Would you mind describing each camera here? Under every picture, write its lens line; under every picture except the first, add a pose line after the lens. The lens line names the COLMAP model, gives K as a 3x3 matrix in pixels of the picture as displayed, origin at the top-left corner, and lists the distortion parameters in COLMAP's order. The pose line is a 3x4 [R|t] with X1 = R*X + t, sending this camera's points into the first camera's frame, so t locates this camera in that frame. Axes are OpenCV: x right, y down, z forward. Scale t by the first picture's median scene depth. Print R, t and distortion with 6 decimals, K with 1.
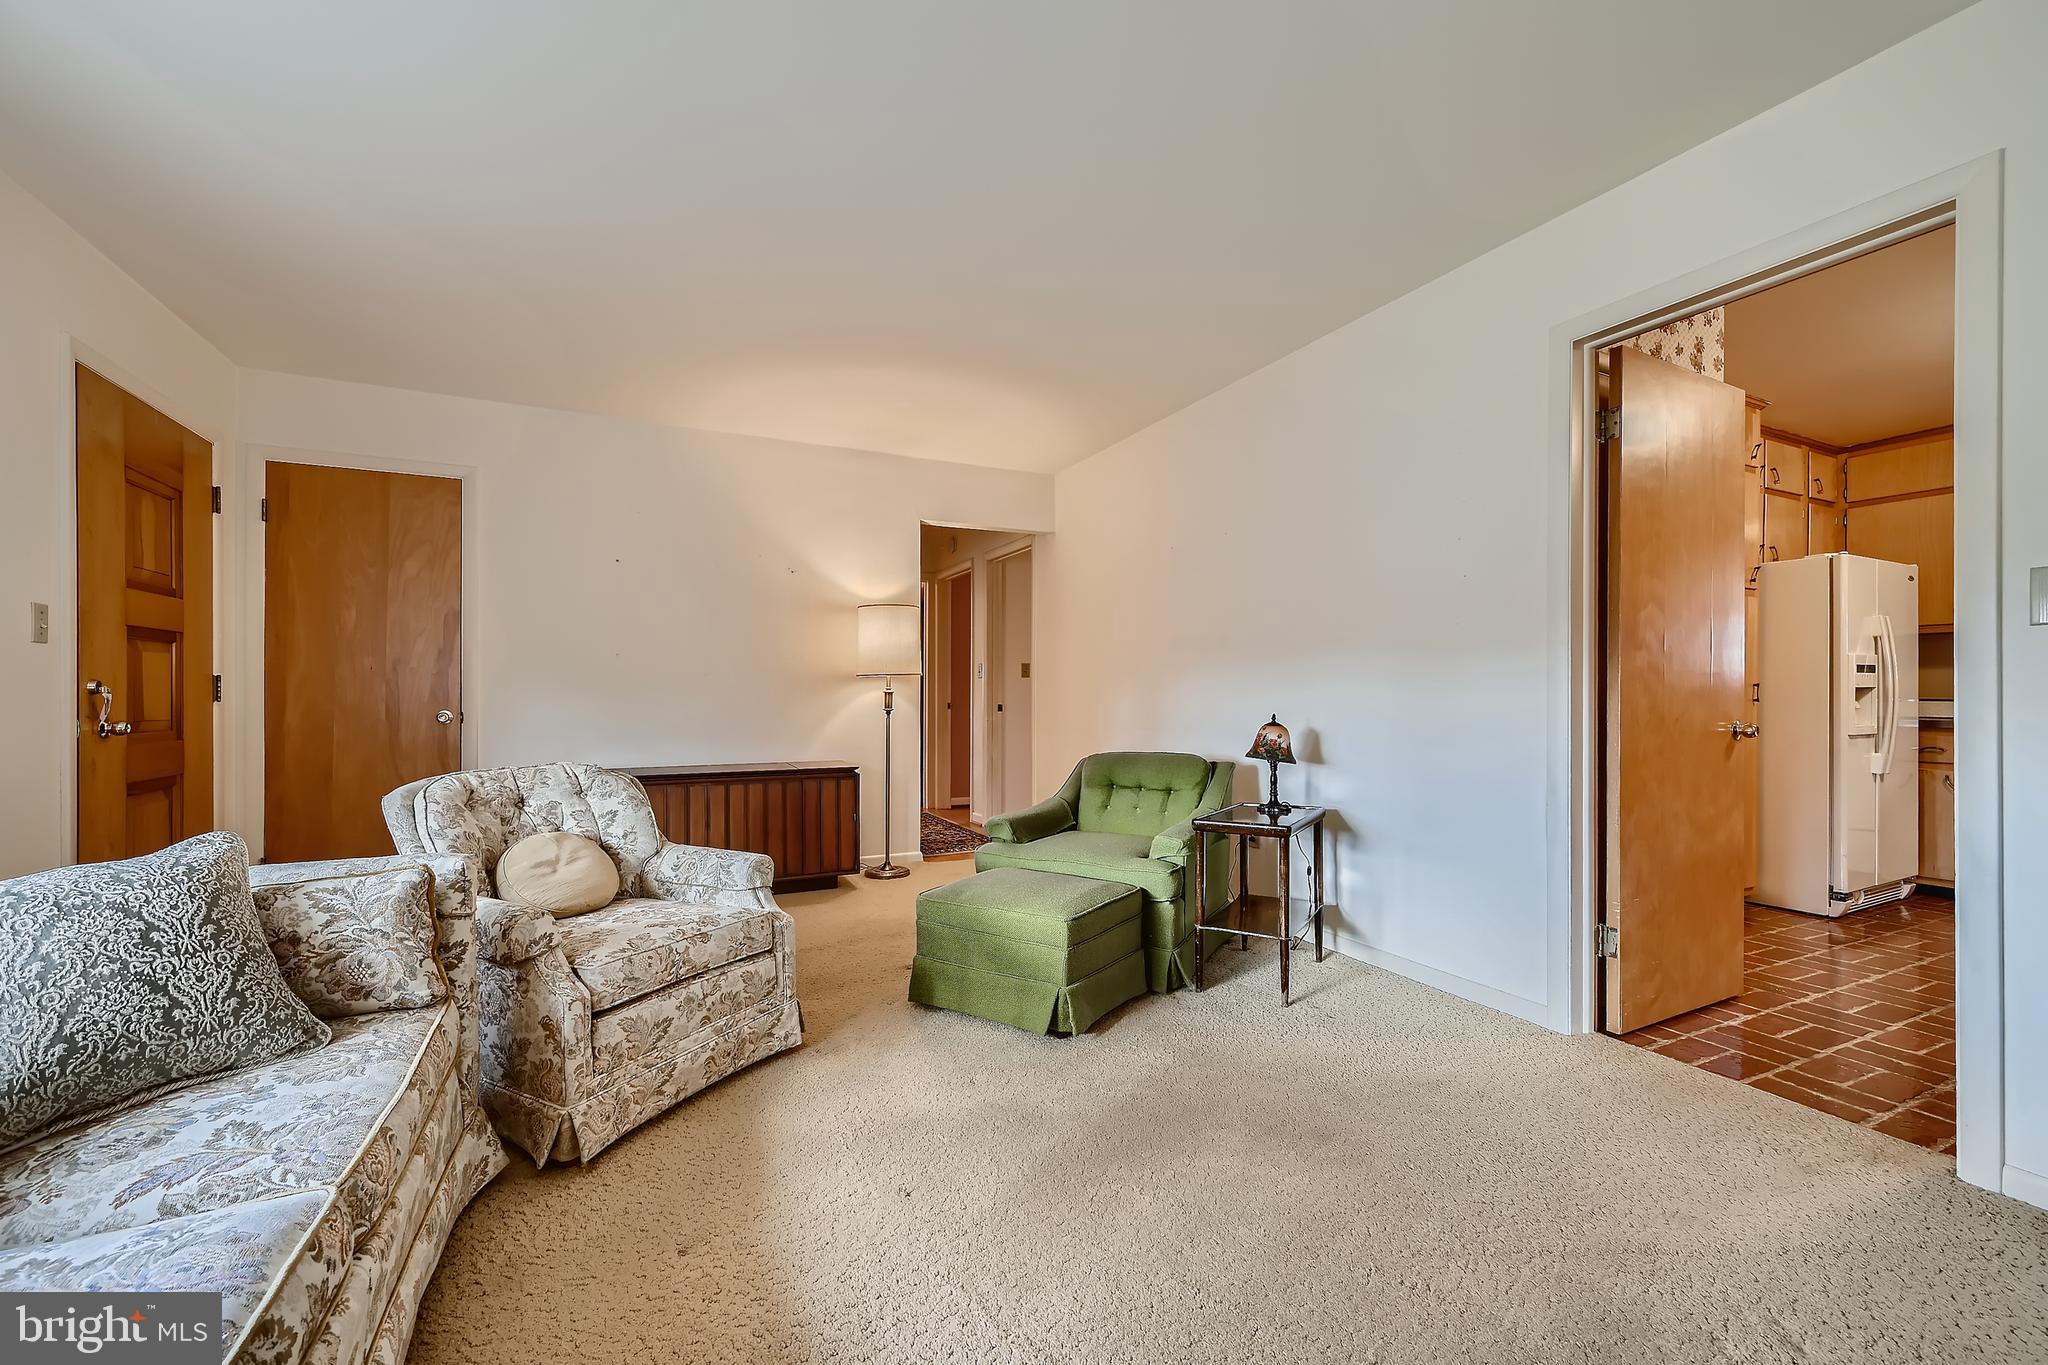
lens RADIAL K [[812.6, 0, 1018.3], [0, 812.6, 690.9], [0, 0, 1]] dist [-0.002439, 0.000761]
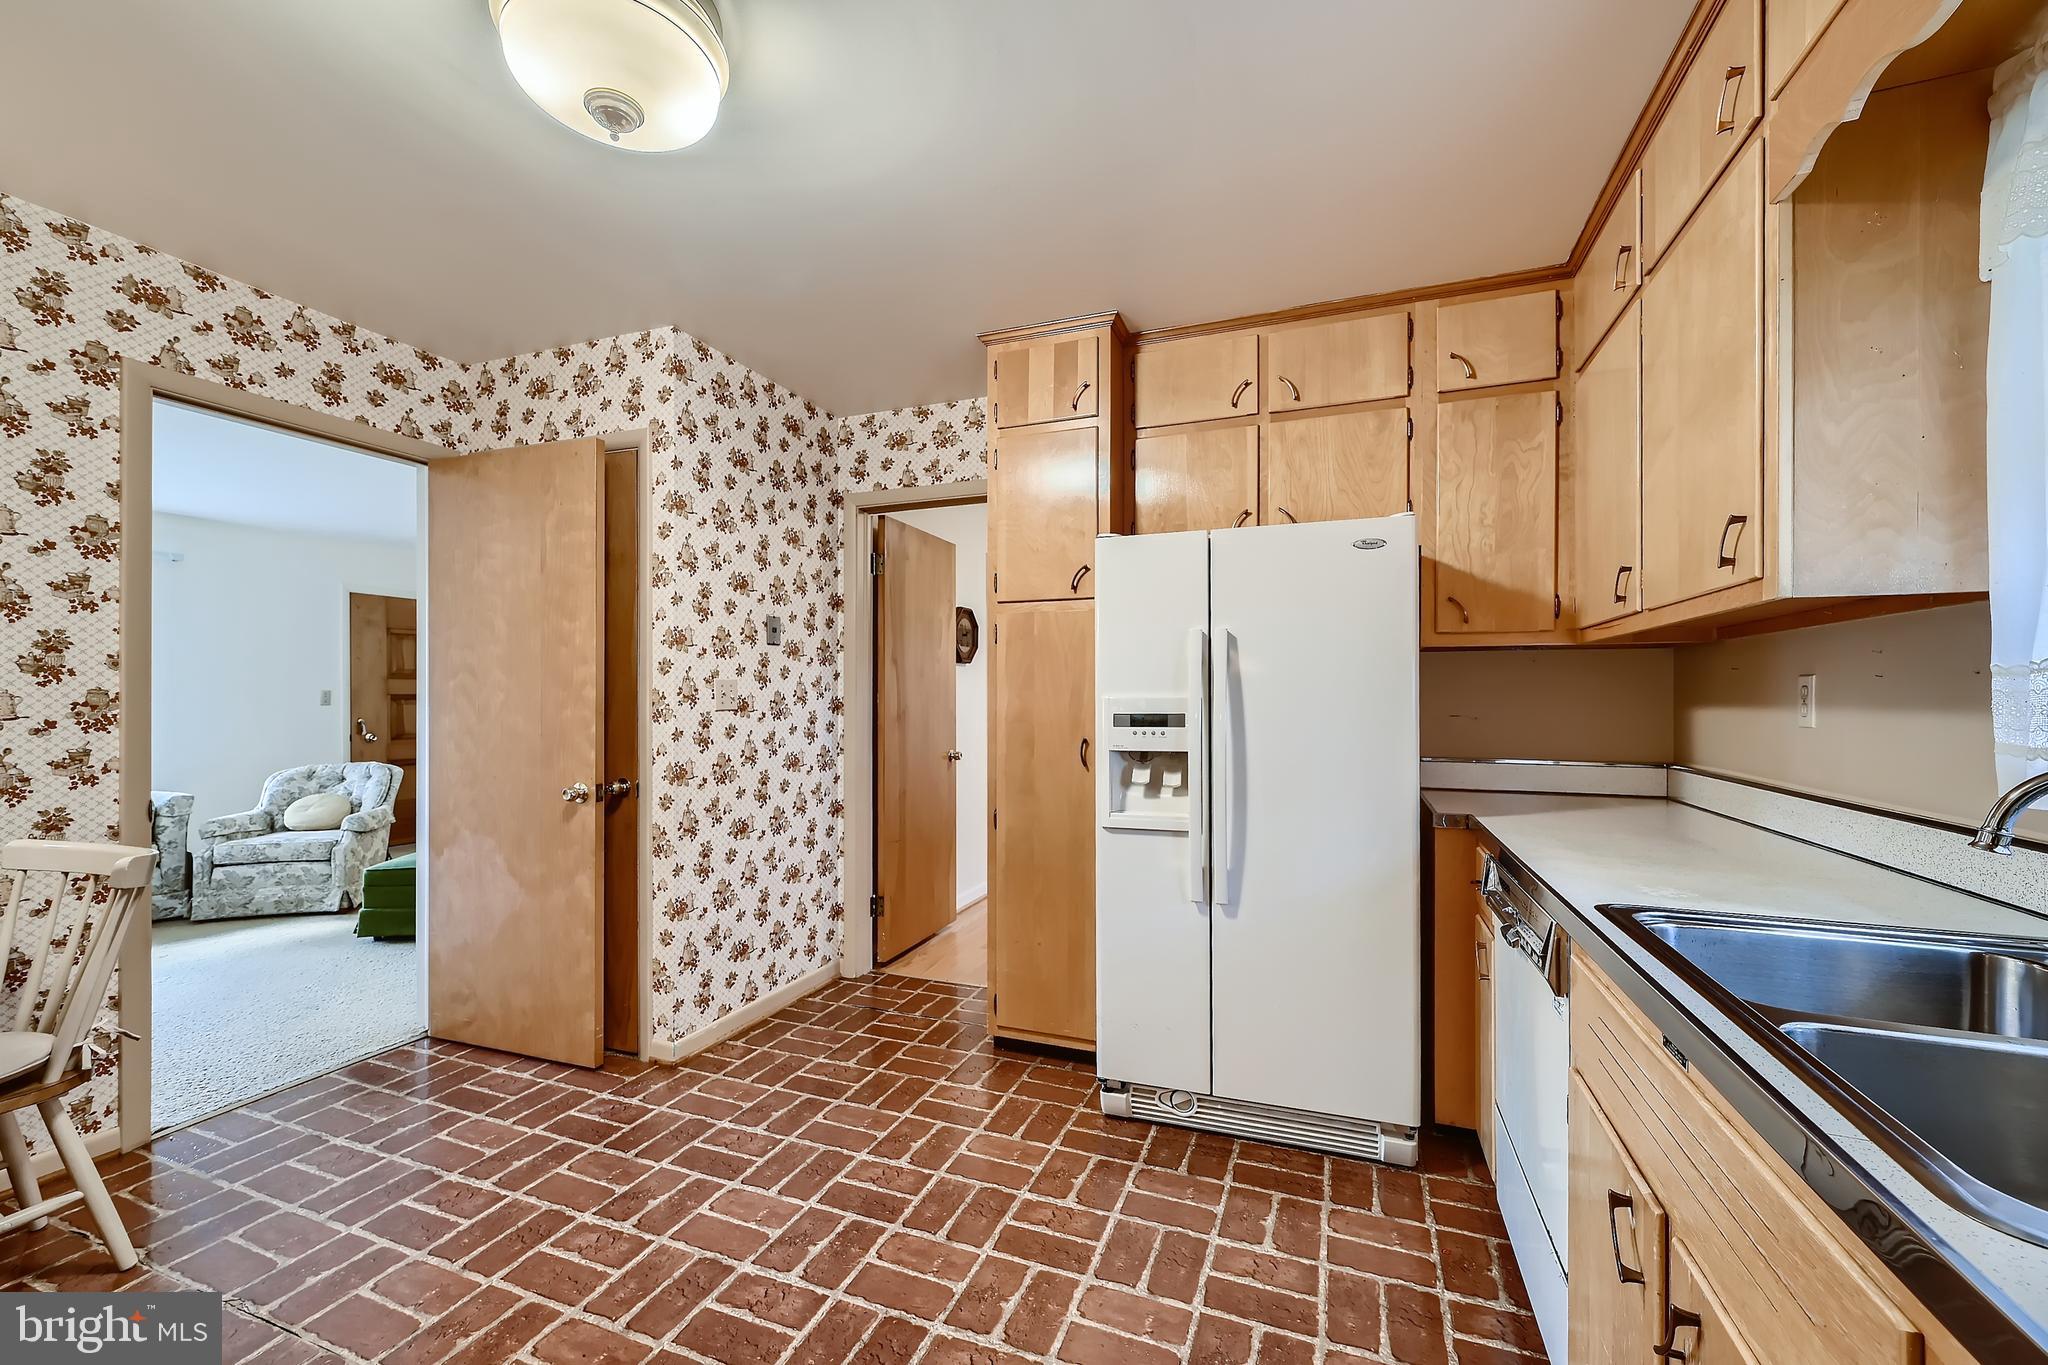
lens RADIAL K [[812.6, 0, 1036.0], [0, 812.6, 703.0], [0, 0, 1]] dist [-0.002439, 0.000761]
pose [[0.695316, -0.001250, -0.718703, 1.424107], [0.003134, 0.999994, 0.001292, -0.041022], [0.718697, -0.003151, 0.695316, 0.522710]]
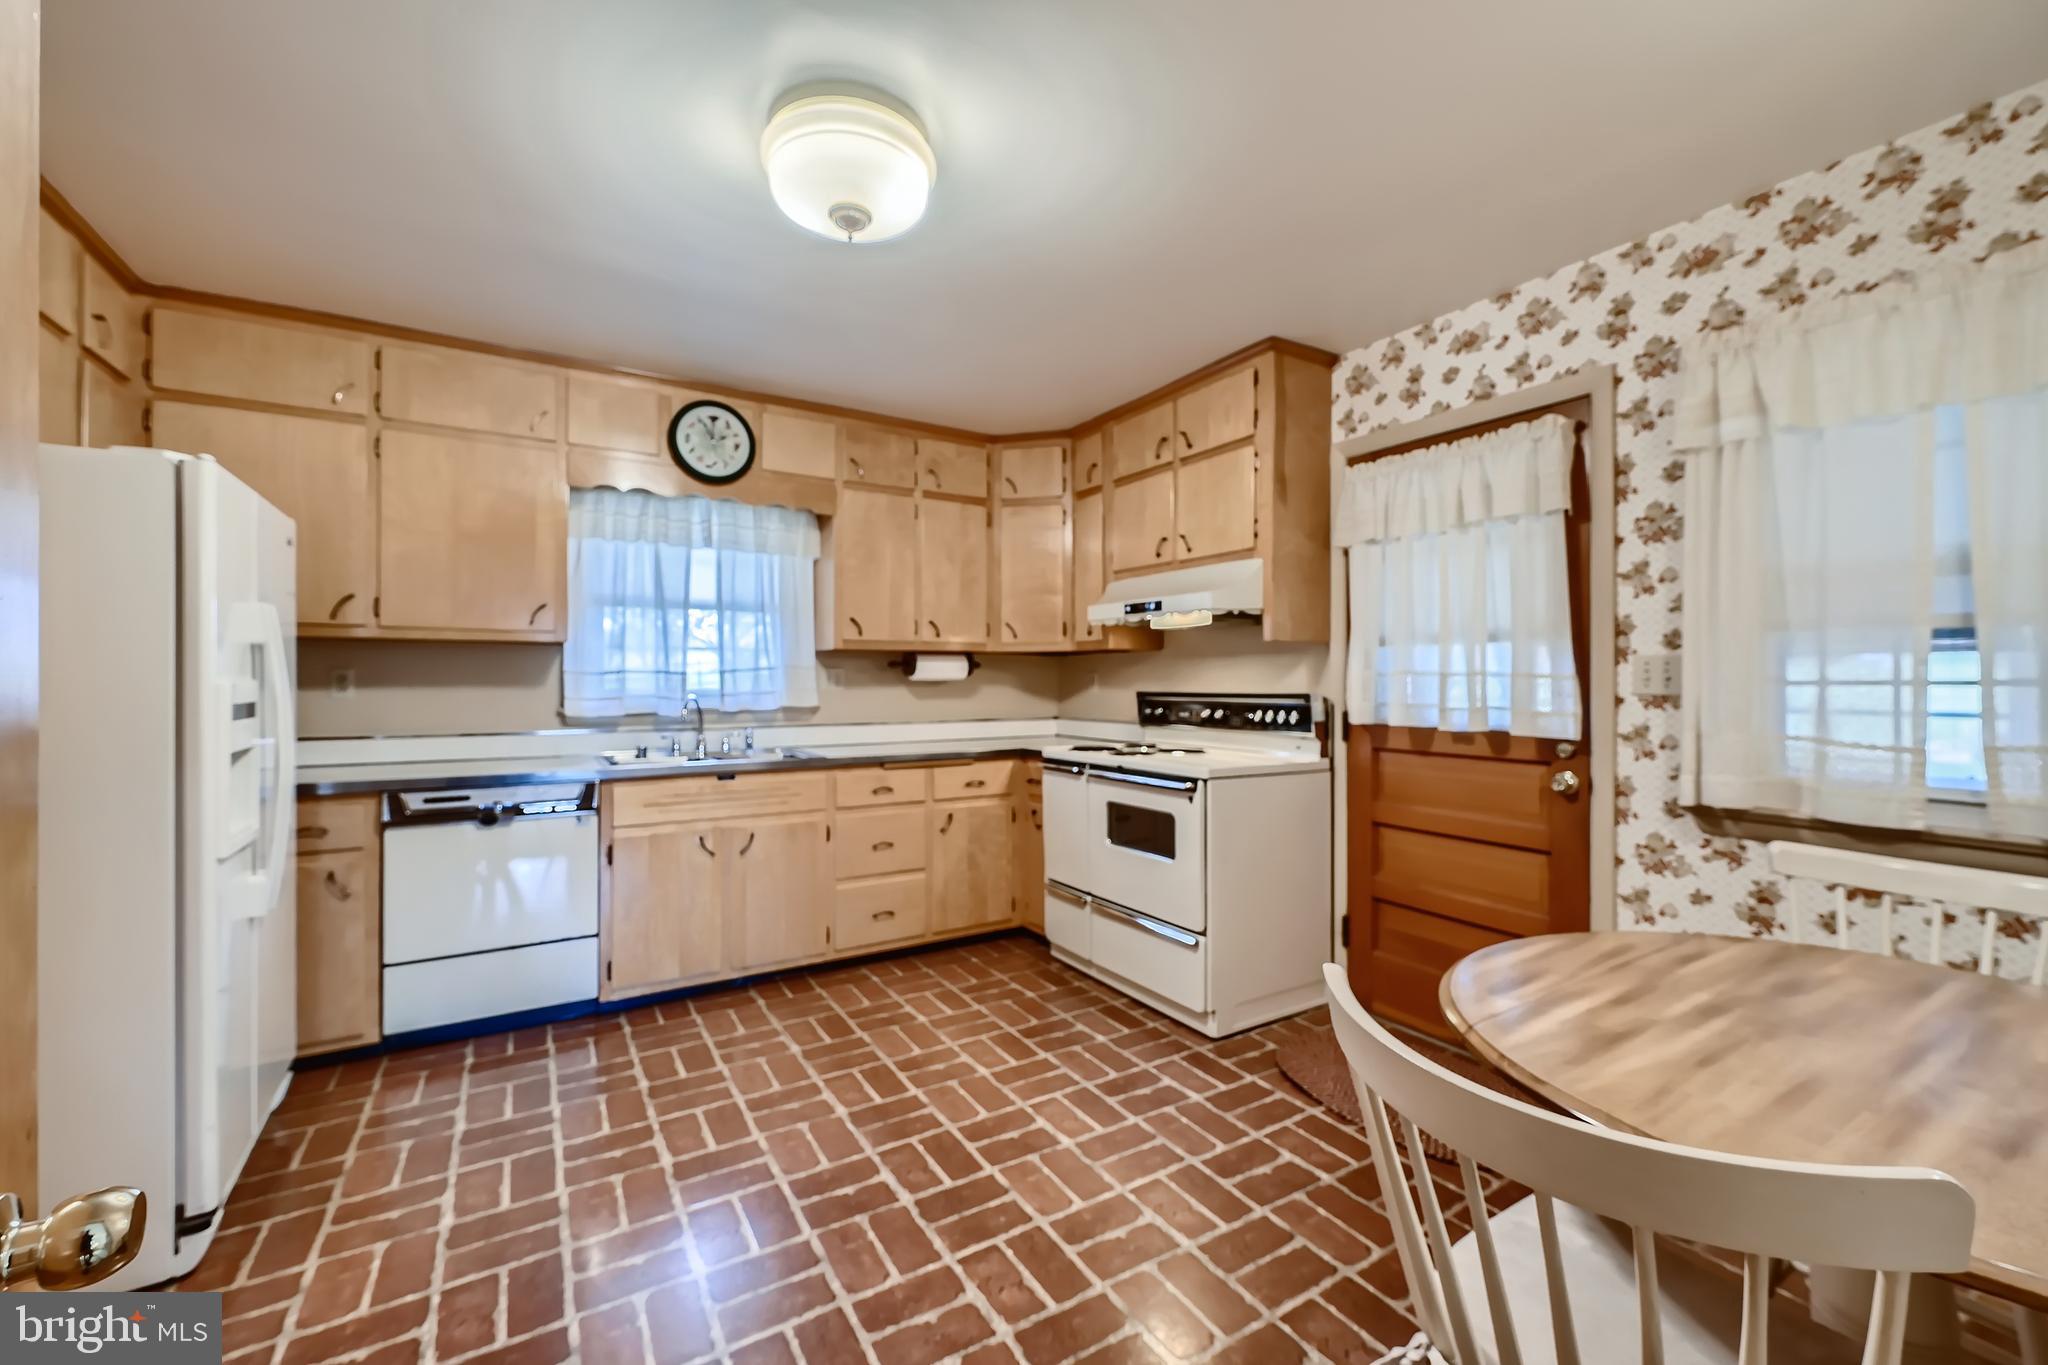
lens RADIAL K [[812.6, 0, 1020.3], [0, 812.6, 684.1], [0, 0, 1]] dist [-0.002439, 0.000761]
pose [[-0.095553, -0.019449, 0.995234, 0.522099], [-0.004479, 0.999807, 0.019109, -0.057478], [-0.995414, -0.002632, -0.095621, 0.586189]]
